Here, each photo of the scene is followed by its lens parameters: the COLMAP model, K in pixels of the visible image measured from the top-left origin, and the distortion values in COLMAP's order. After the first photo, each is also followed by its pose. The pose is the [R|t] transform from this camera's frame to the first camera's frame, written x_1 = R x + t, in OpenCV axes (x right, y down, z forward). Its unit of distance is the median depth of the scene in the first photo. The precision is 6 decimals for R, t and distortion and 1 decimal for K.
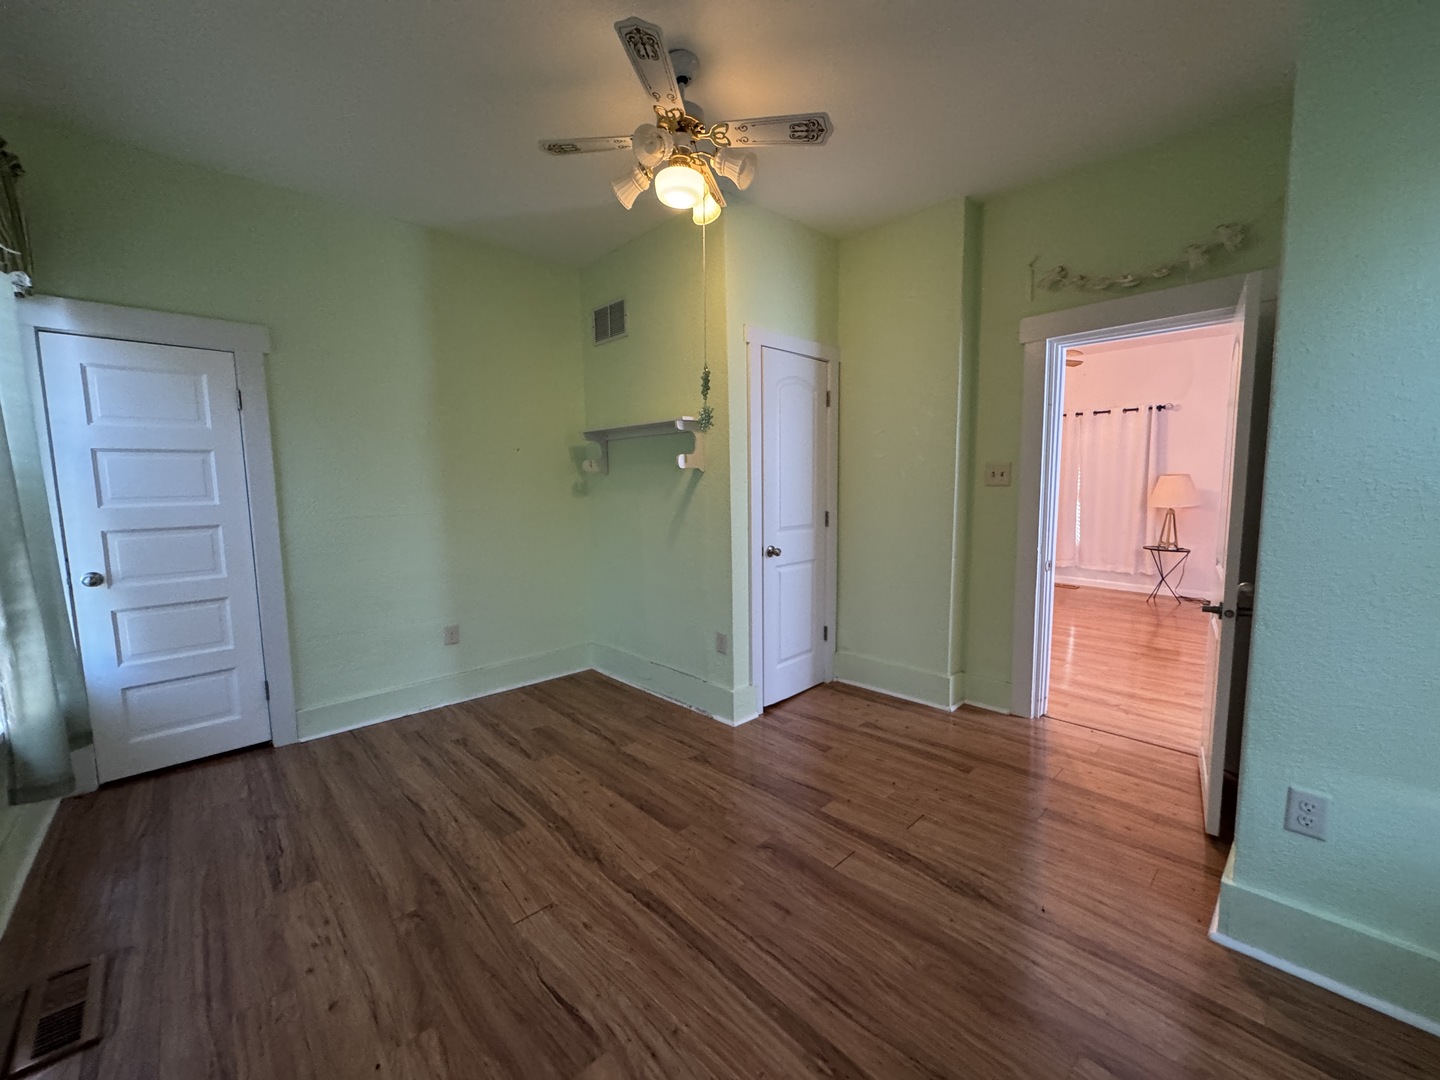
lens RADIAL K [[572.3, 0, 716.4], [0, 572.3, 539.5], [0, 0, 1]] dist [-0.004221, 0.000423]
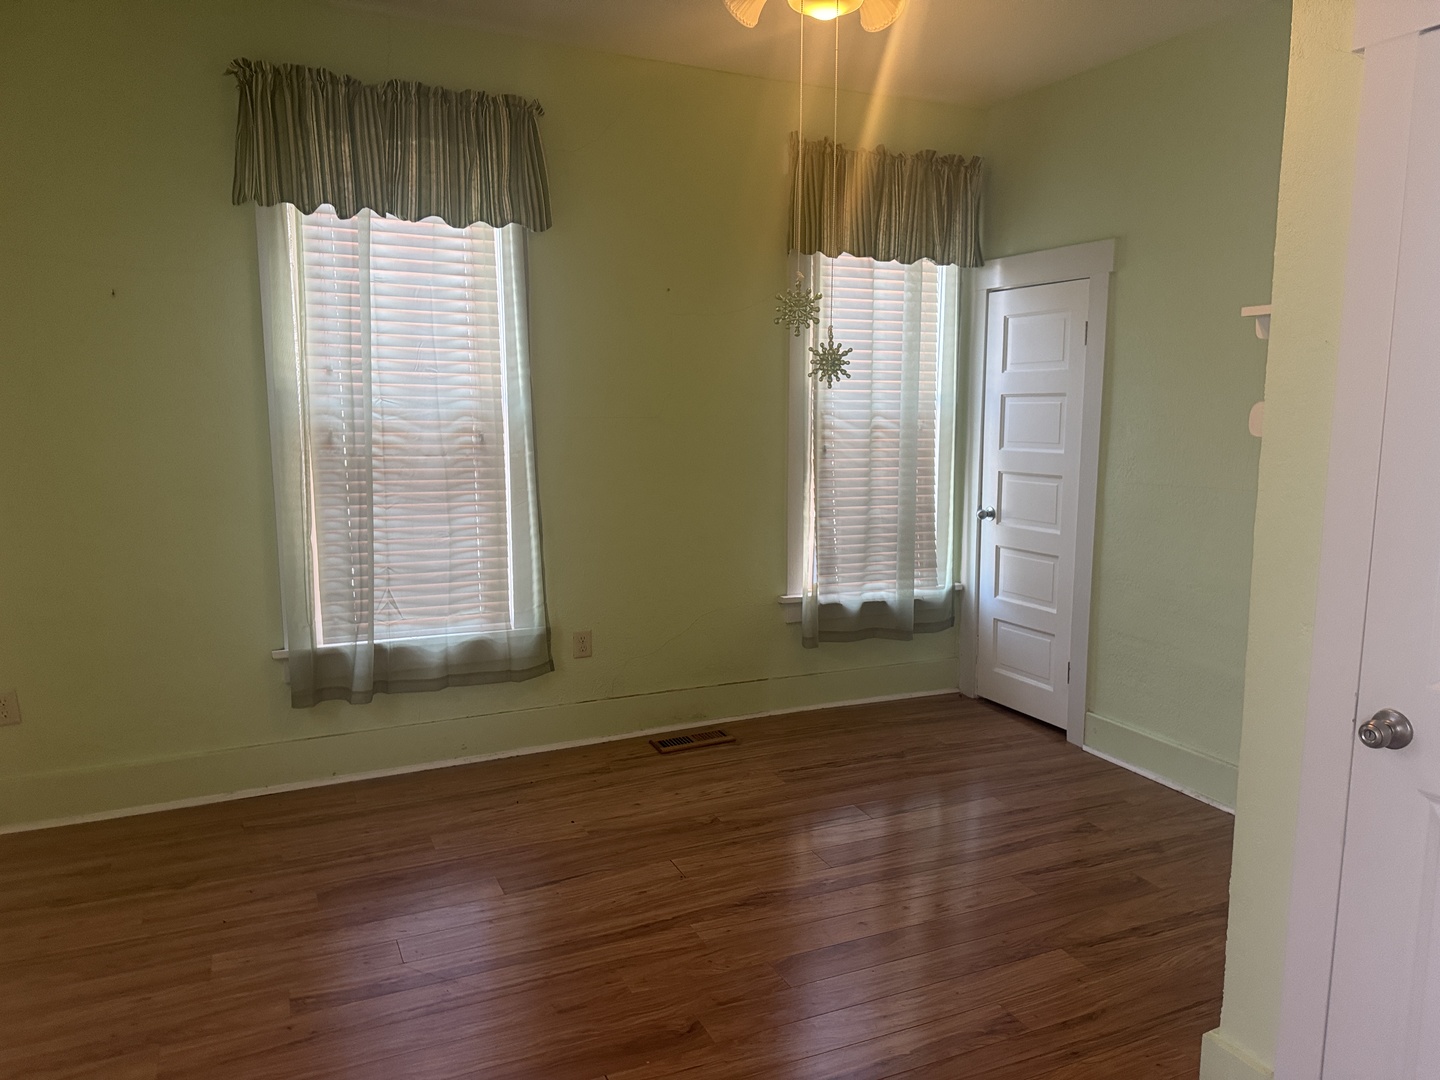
lens RADIAL K [[1004.1, 0, 748.6], [0, 1004.1, 554.5], [0, 0, 1]] dist [0.076480, -0.035376]
pose [[-0.285963, 0.153753, -0.945825, 0.976233], [-0.106389, 0.975847, 0.190799, -0.189583], [0.952316, 0.155187, -0.262698, 1.167393]]
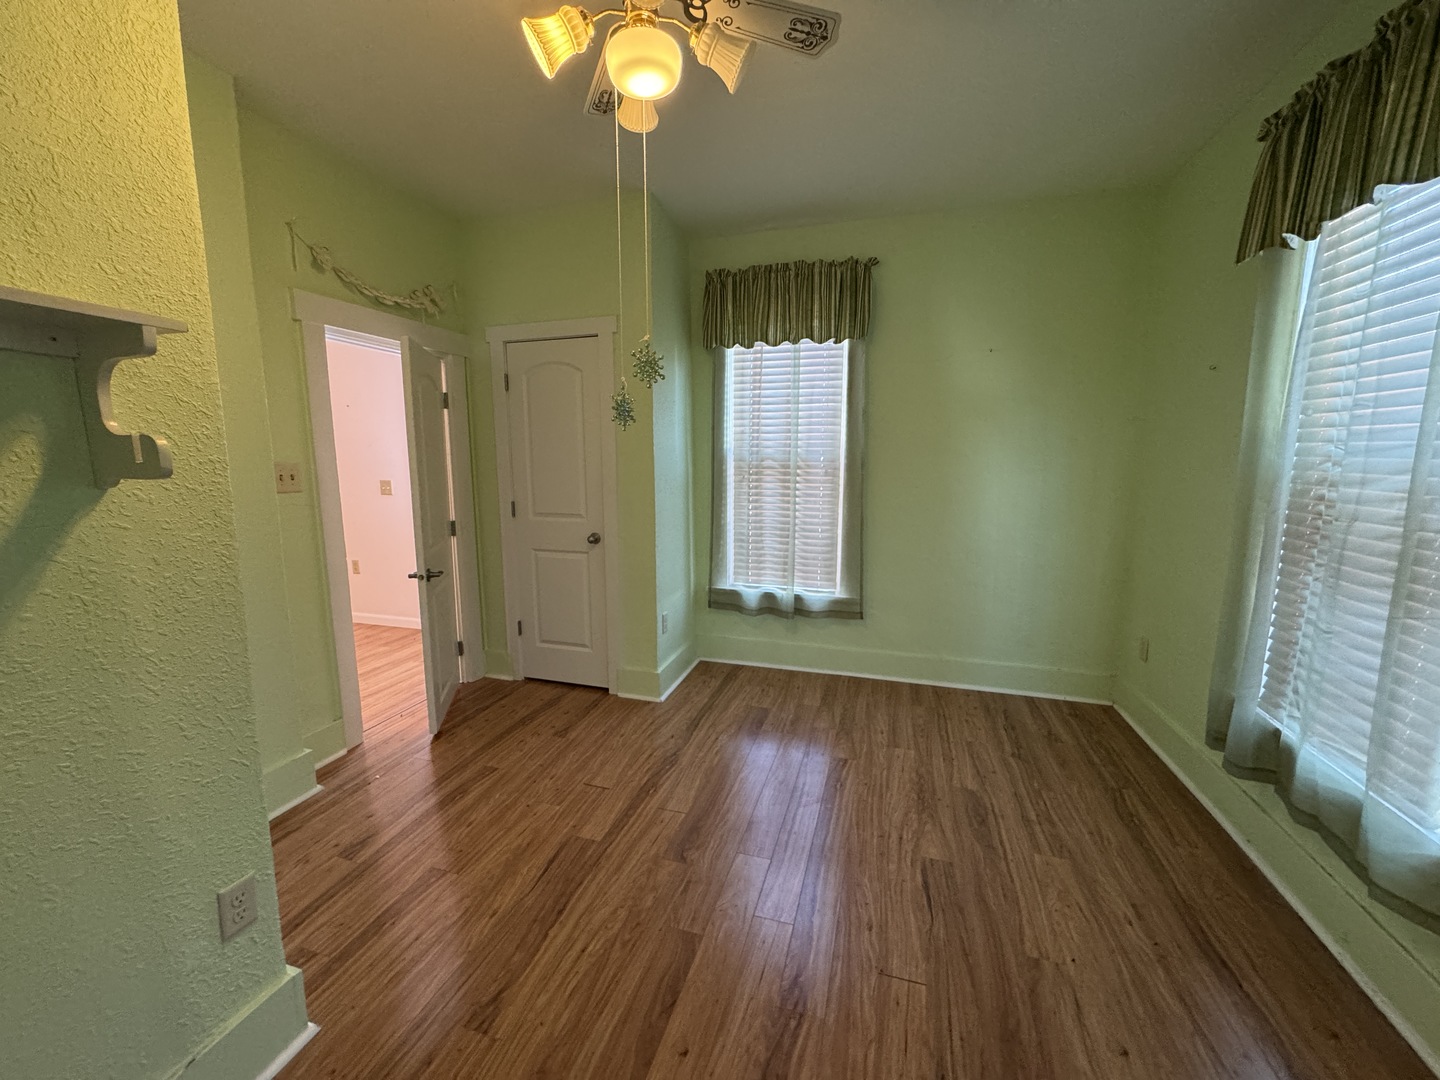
lens RADIAL K [[572.3, 0, 727.7], [0, 572.3, 539.0], [0, 0, 1]] dist [-0.004221, 0.000423]
pose [[-0.502385, -0.115762, 0.856859, -0.675777], [0.096137, 0.977374, 0.188410, -0.166974], [-0.859283, 0.177030, -0.479889, 1.197509]]
